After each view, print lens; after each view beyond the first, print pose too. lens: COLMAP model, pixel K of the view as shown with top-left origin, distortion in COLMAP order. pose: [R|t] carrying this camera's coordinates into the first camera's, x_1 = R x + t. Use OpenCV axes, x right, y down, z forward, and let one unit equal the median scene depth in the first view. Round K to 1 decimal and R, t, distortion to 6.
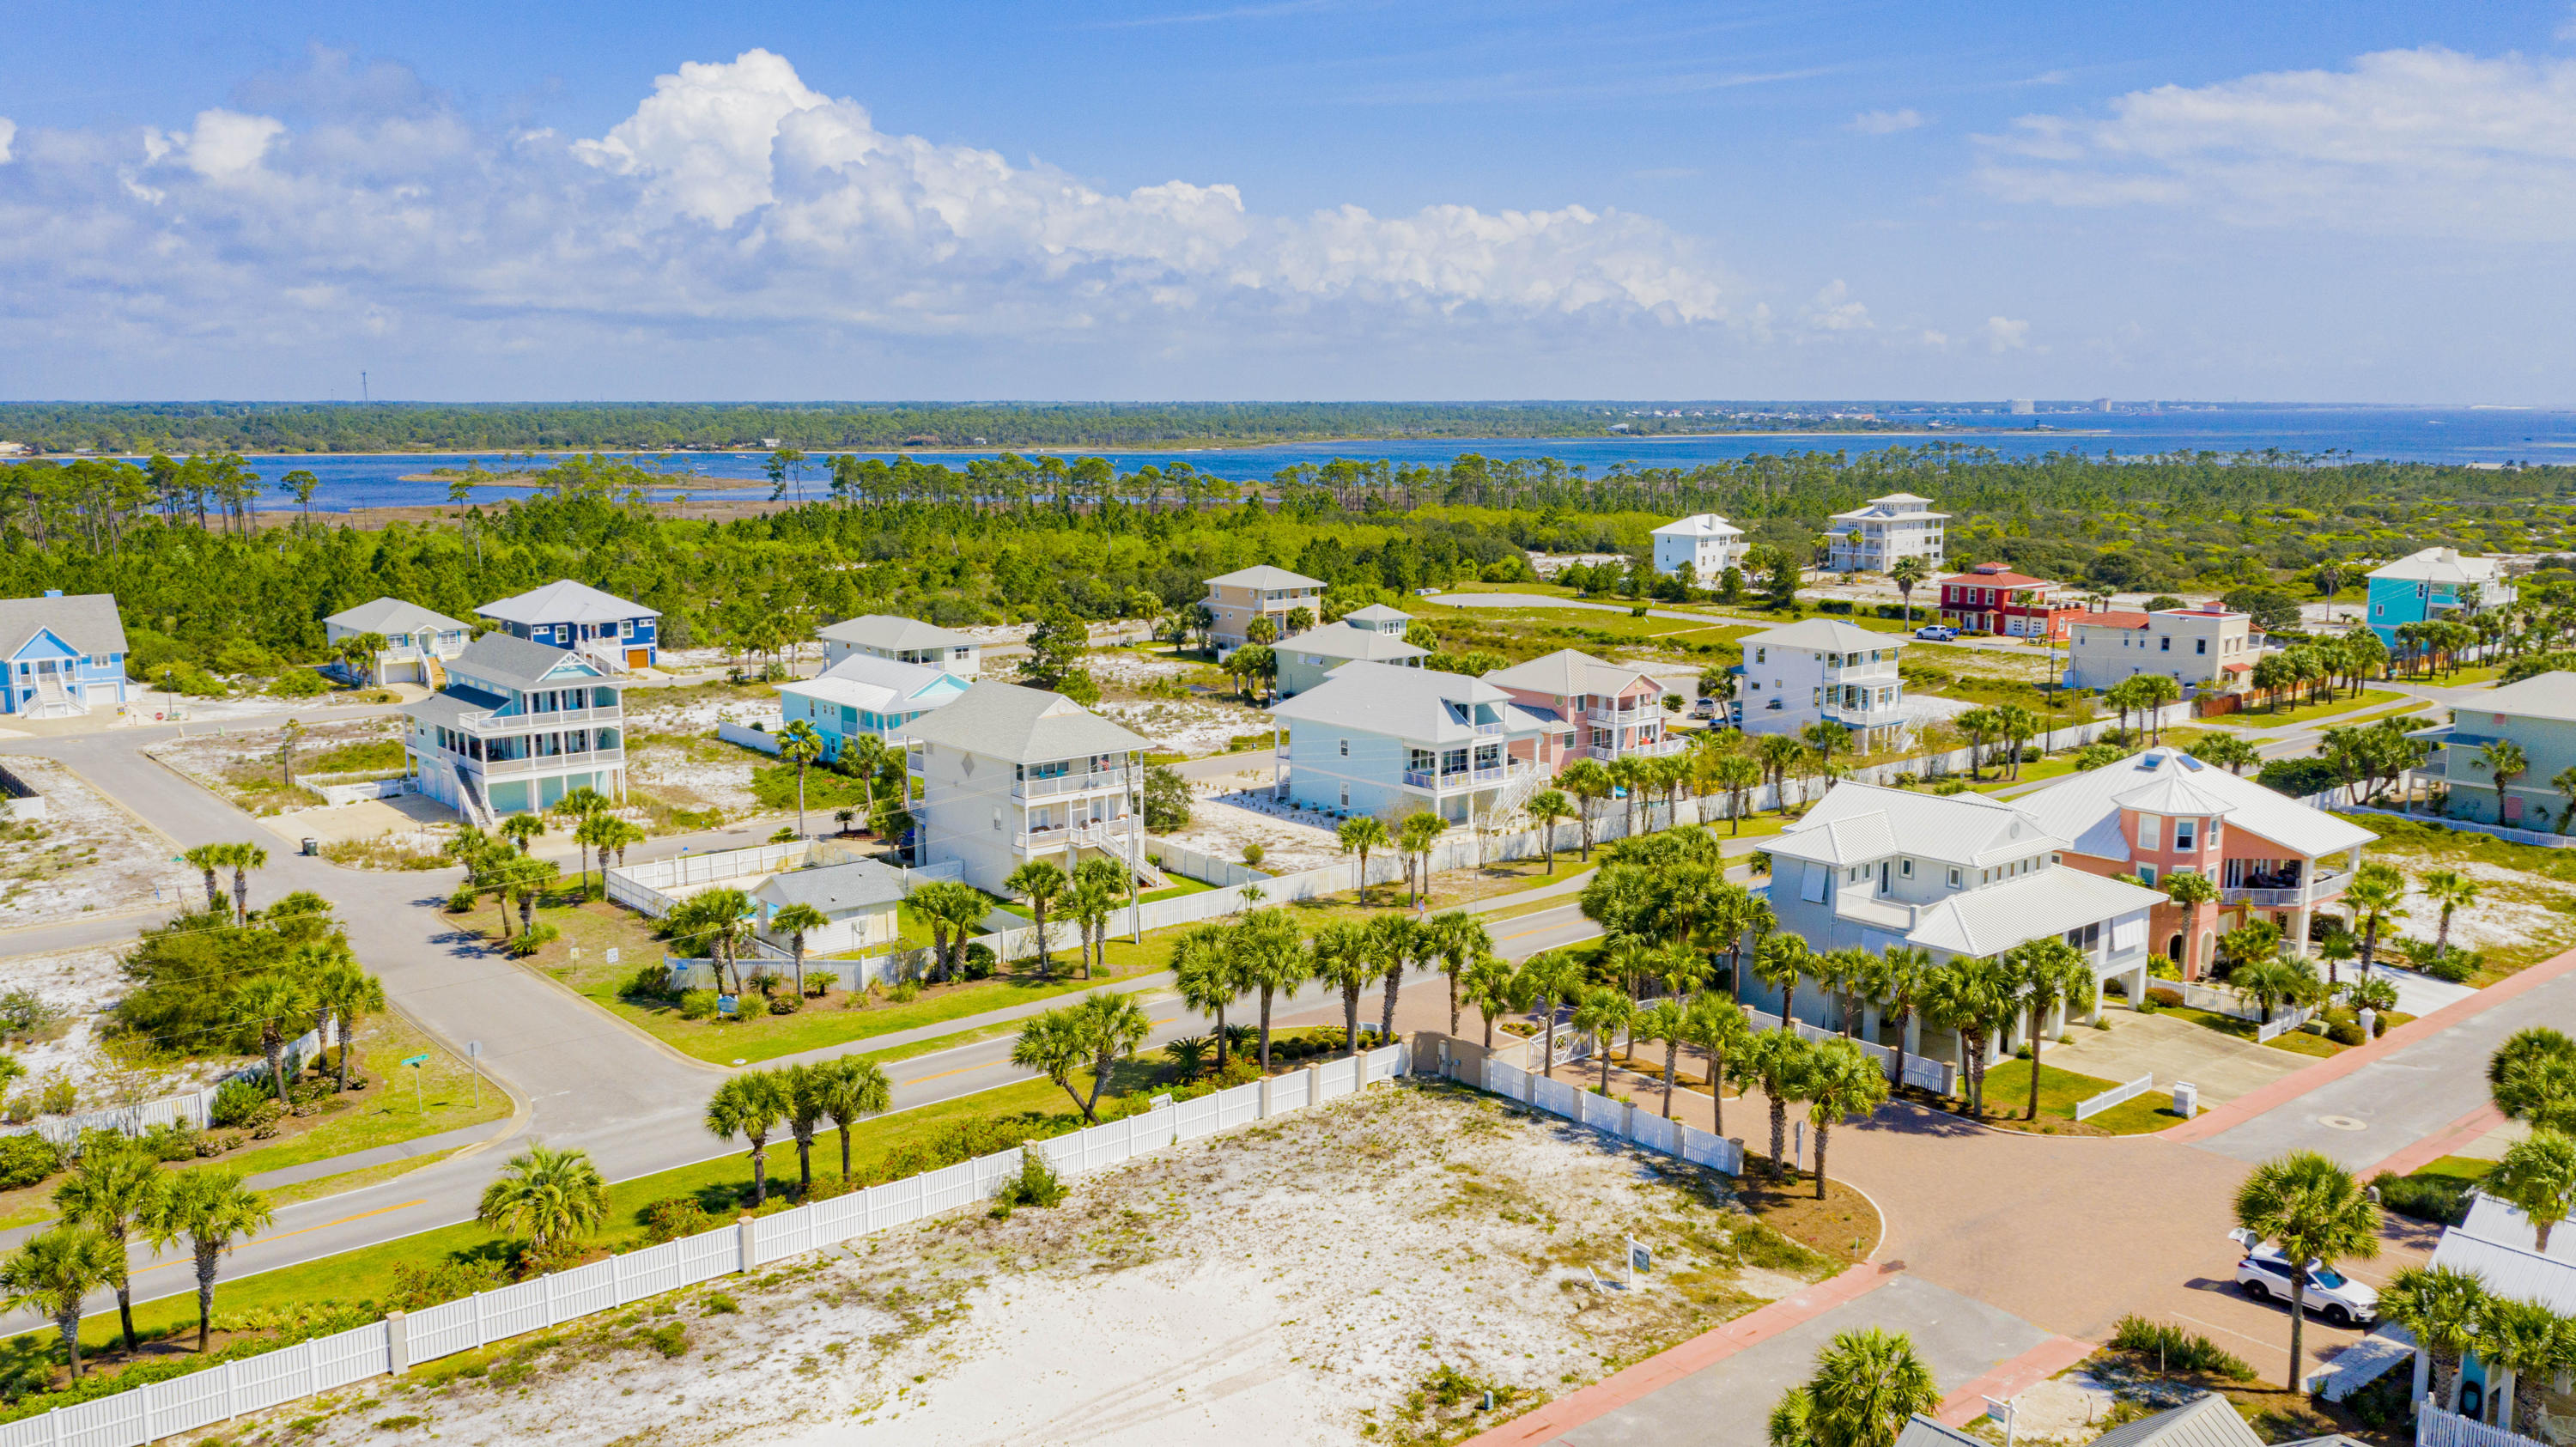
lens RADIAL K [[2046.7, 0, 1288.0], [0, 2046.7, 723.5], [0, 0, 1]] dist [0.004487, 0.004423]
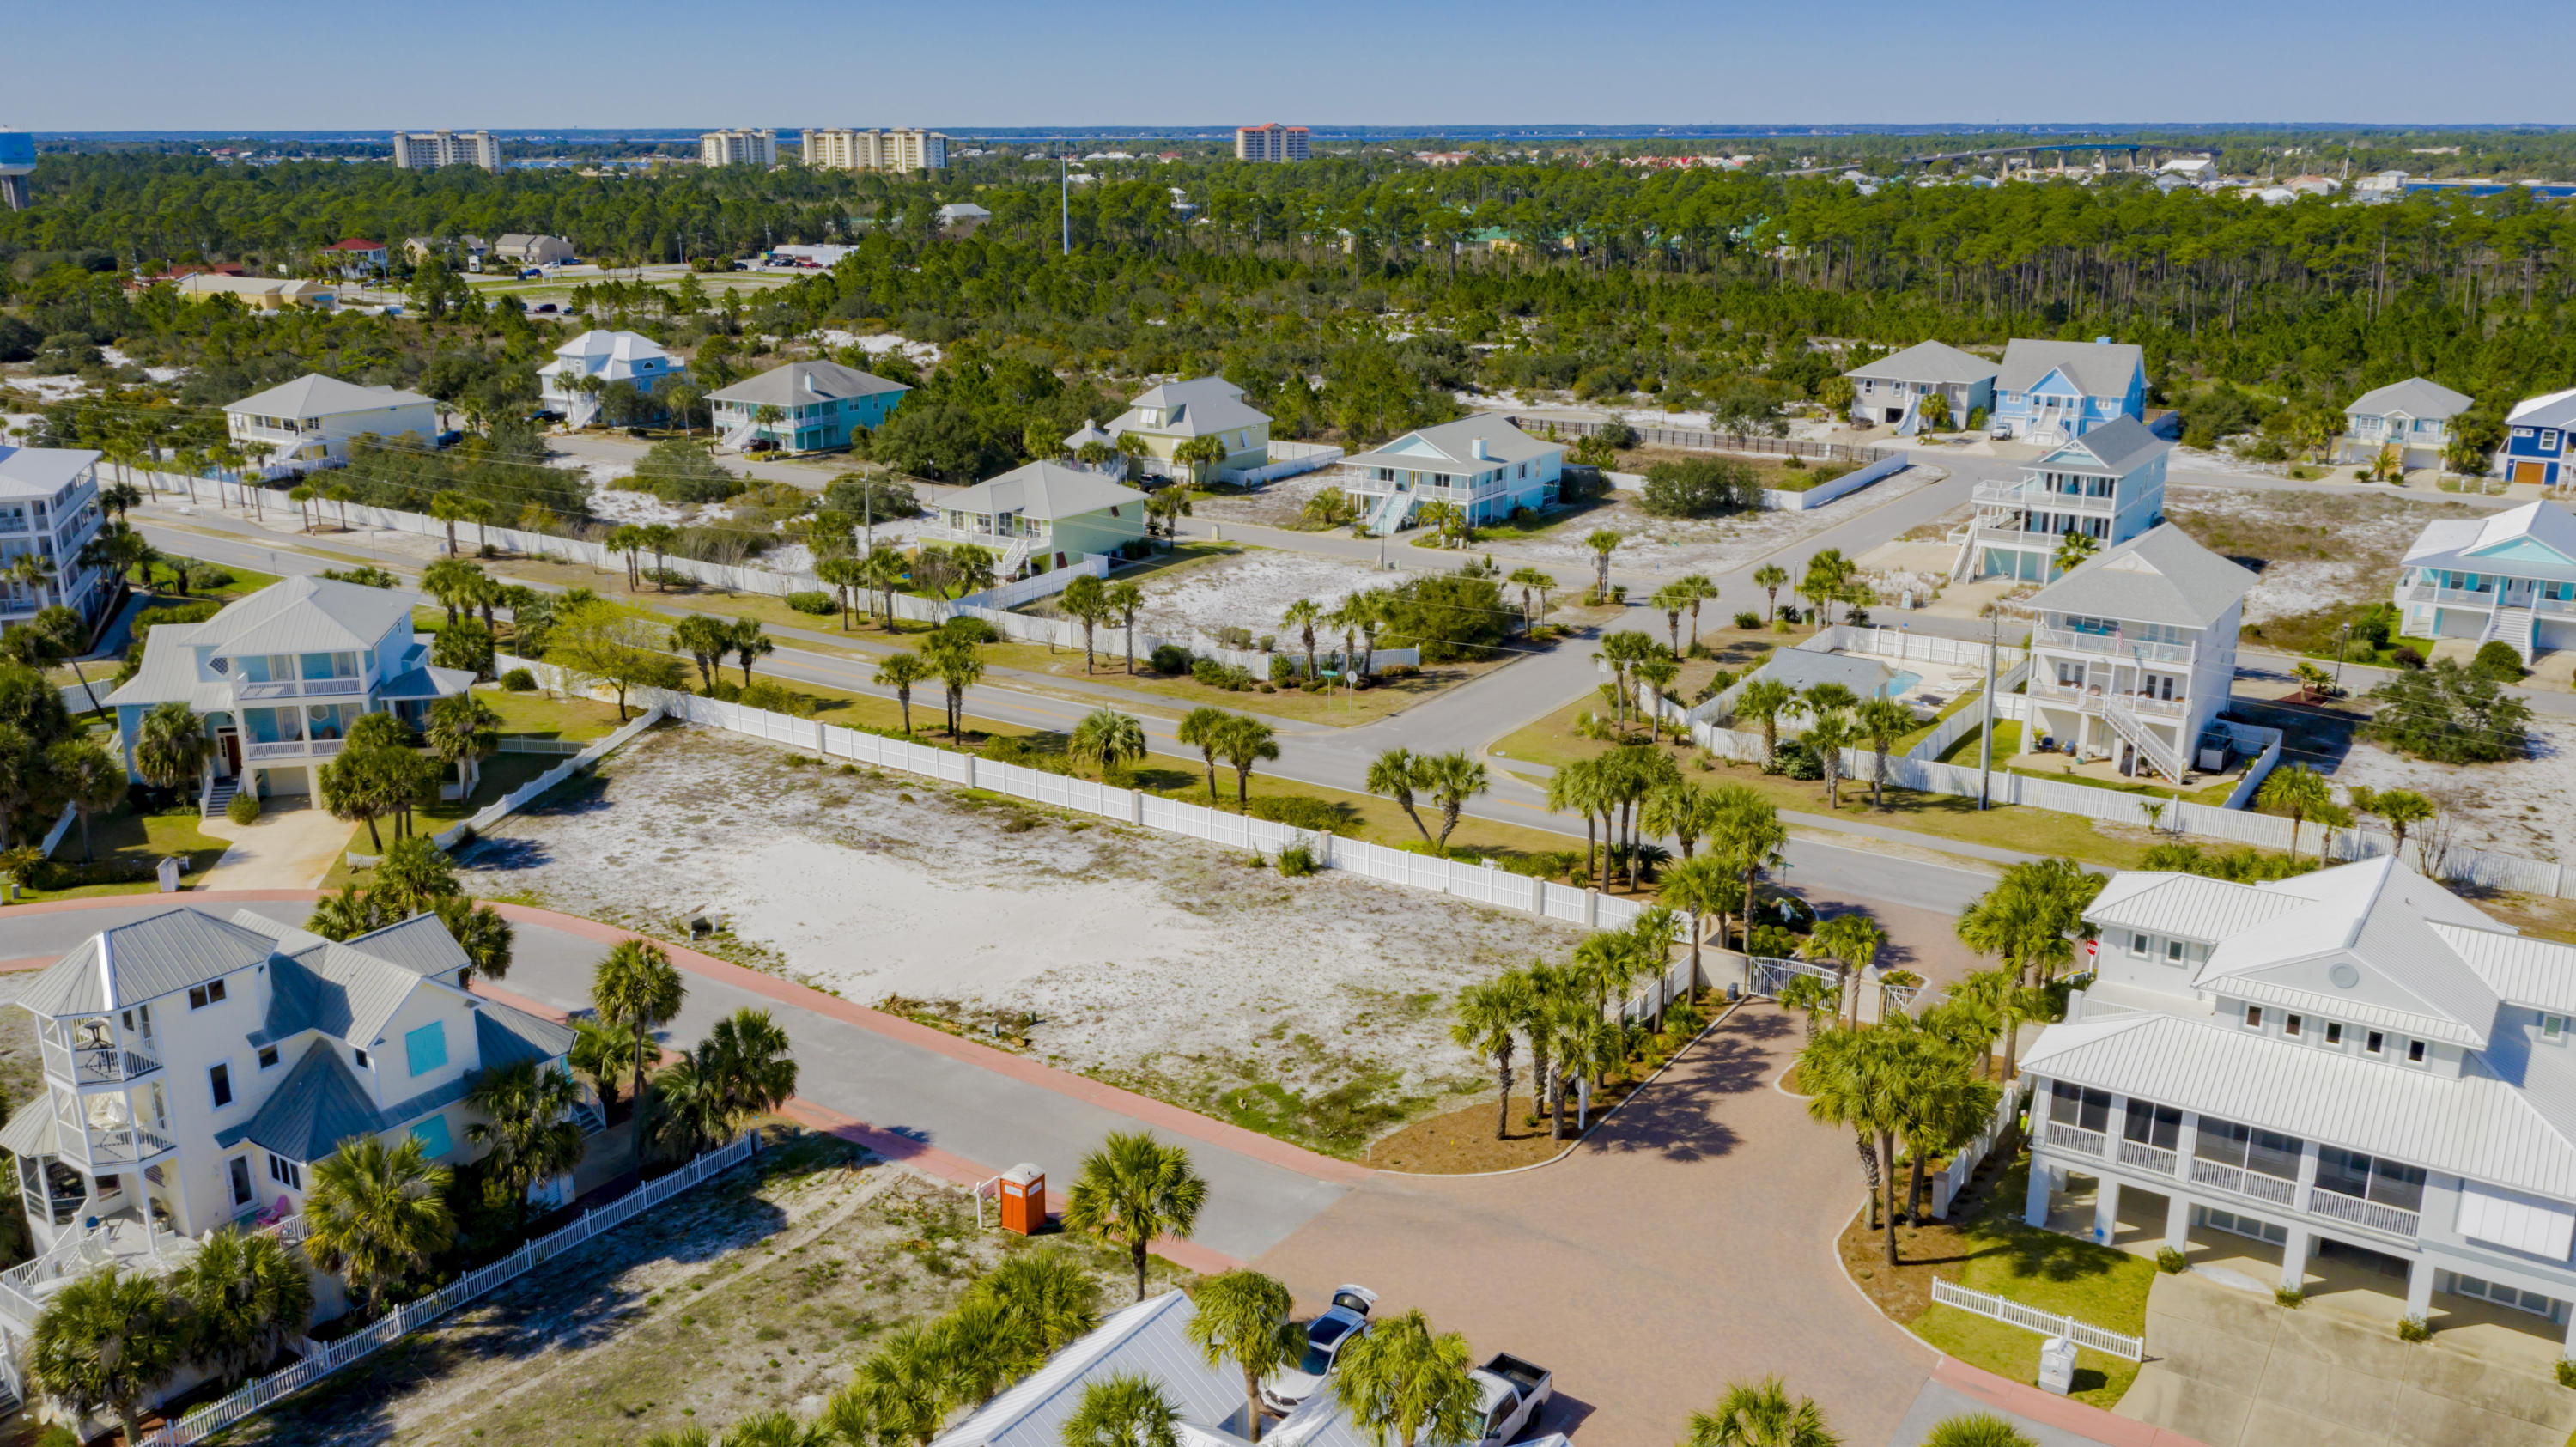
lens RADIAL K [[2062.4, 0, 1288.0], [0, 2062.4, 723.5], [0, 0, 1]] dist [0.000499, 0.007534]
pose [[0.274931, 0.268313, -0.923267, 0.758204], [-0.147579, 0.960669, 0.235236, -0.115732], [0.950070, 0.071581, 0.303715, 0.431202]]
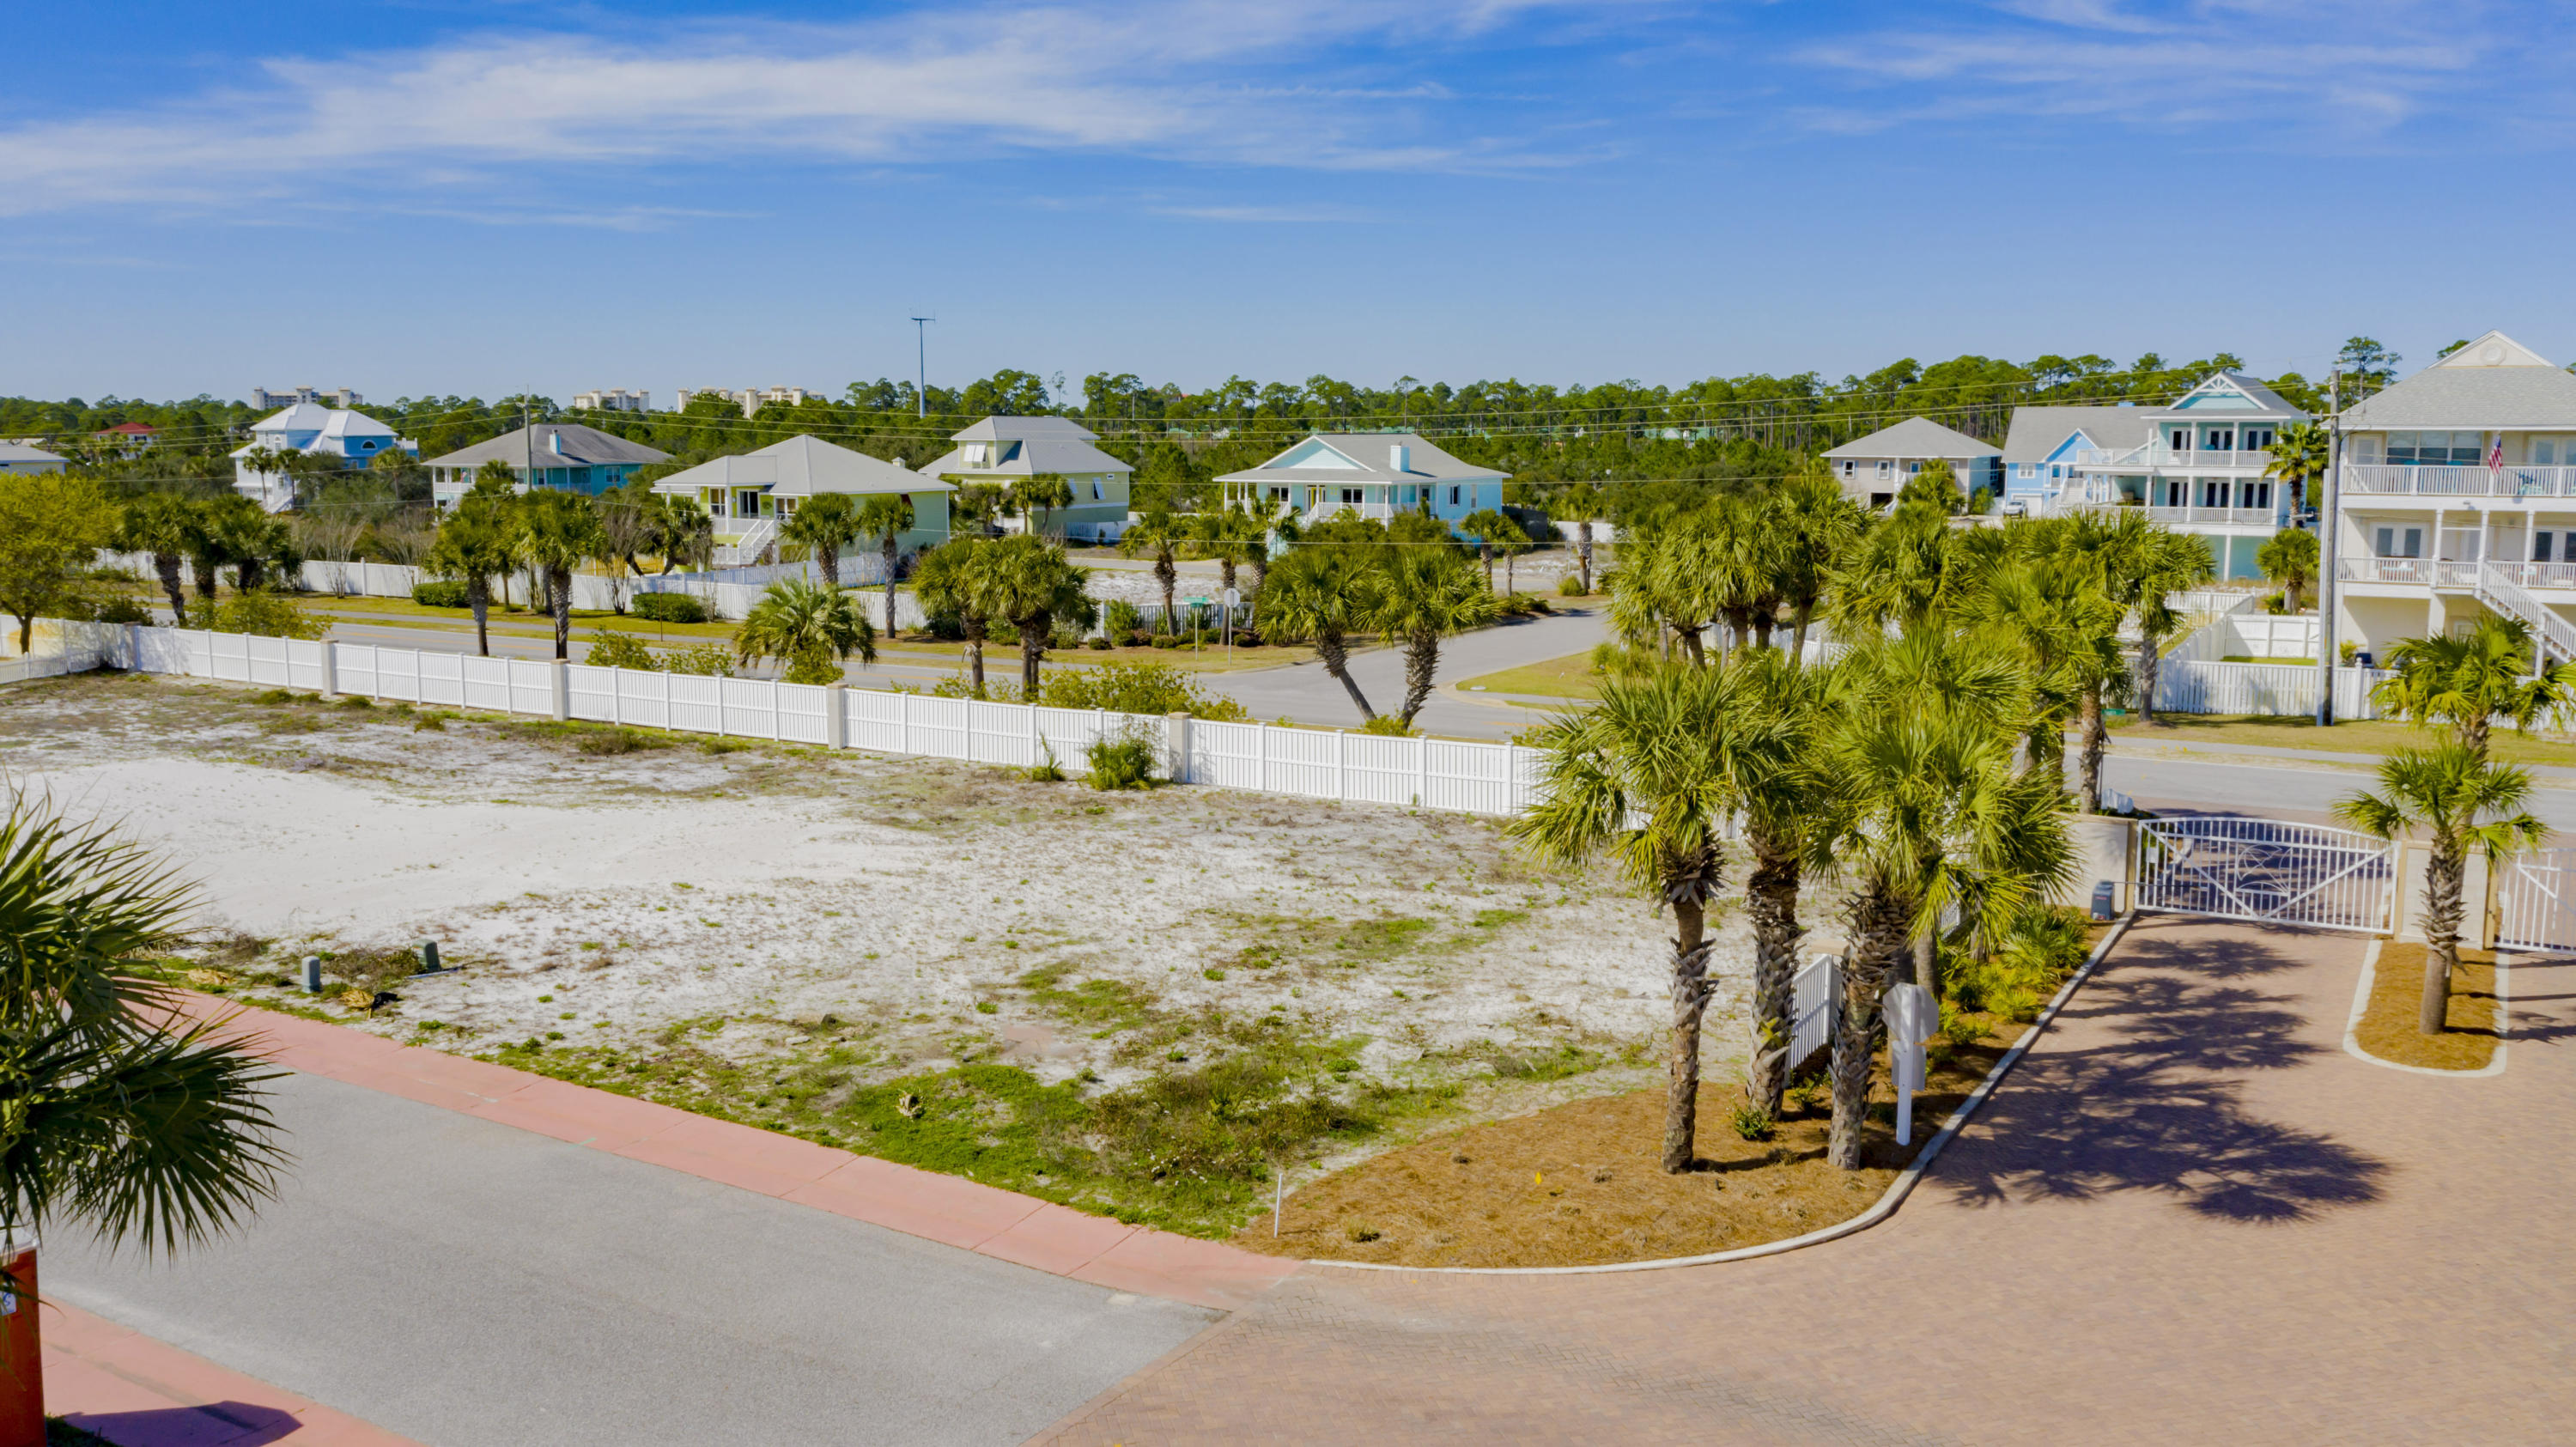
lens RADIAL K [[2050.4, 0, 1288.0], [0, 2050.4, 723.5], [0, 0, 1]] dist [0.000073, 0.002192]
pose [[0.327418, 0.136580, -0.934956, 0.372129], [-0.148878, 0.984595, 0.091694, 0.104466], [0.933077, 0.109172, 0.342708, 0.594092]]
